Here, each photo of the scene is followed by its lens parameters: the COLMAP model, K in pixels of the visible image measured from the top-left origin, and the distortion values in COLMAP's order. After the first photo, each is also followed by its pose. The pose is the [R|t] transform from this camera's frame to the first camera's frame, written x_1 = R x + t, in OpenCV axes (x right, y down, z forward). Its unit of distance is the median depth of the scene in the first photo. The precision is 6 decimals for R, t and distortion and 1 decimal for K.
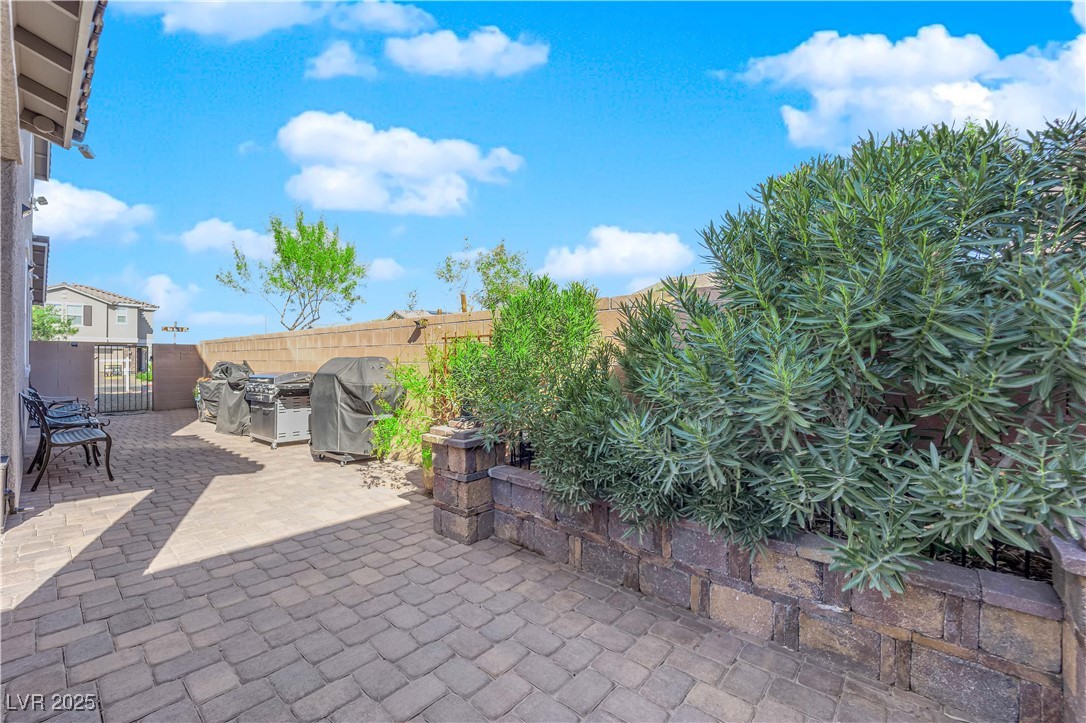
lens RADIAL K [[443.0, 0, 545.2], [0, 443.0, 356.6], [0, 0, 1]] dist [-0.019133, -0.000248]
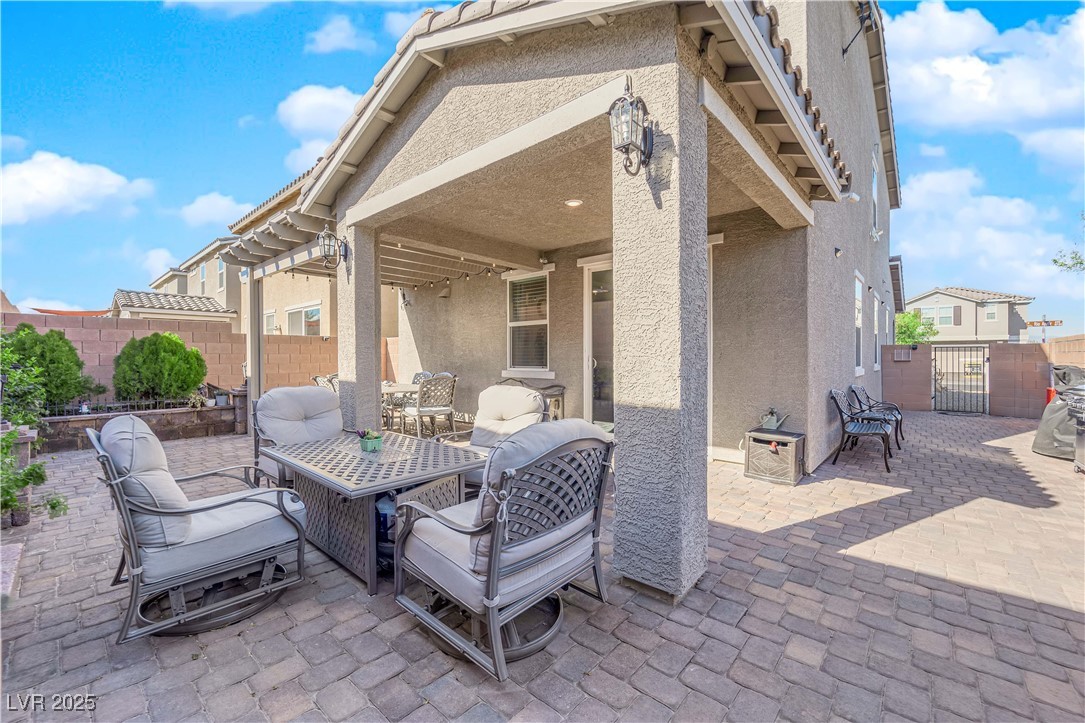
lens RADIAL K [[442.6, 0, 542.6], [0, 442.6, 356.0], [0, 0, 1]] dist [-0.019133, -0.000248]
pose [[-0.015501, -0.000341, -0.999880, 0.211333], [0.006145, 0.999981, -0.000436, -0.032155], [0.999861, -0.006152, -0.015499, 0.141610]]
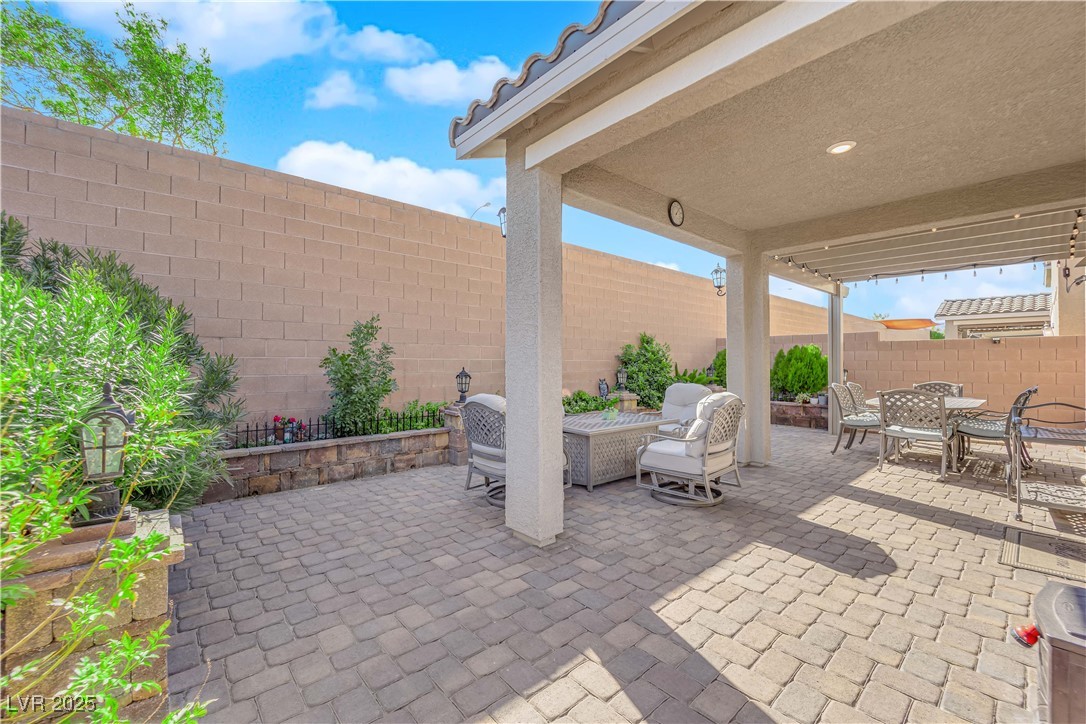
lens RADIAL K [[443.0, 0, 544.0], [0, 443.0, 364.3], [0, 0, 1]] dist [-0.019133, -0.000248]
pose [[-0.989402, 0.000870, 0.145199, -0.676935], [0.000299, 0.999992, -0.003949, -0.024768], [-0.145202, -0.003864, -0.989395, 1.296387]]
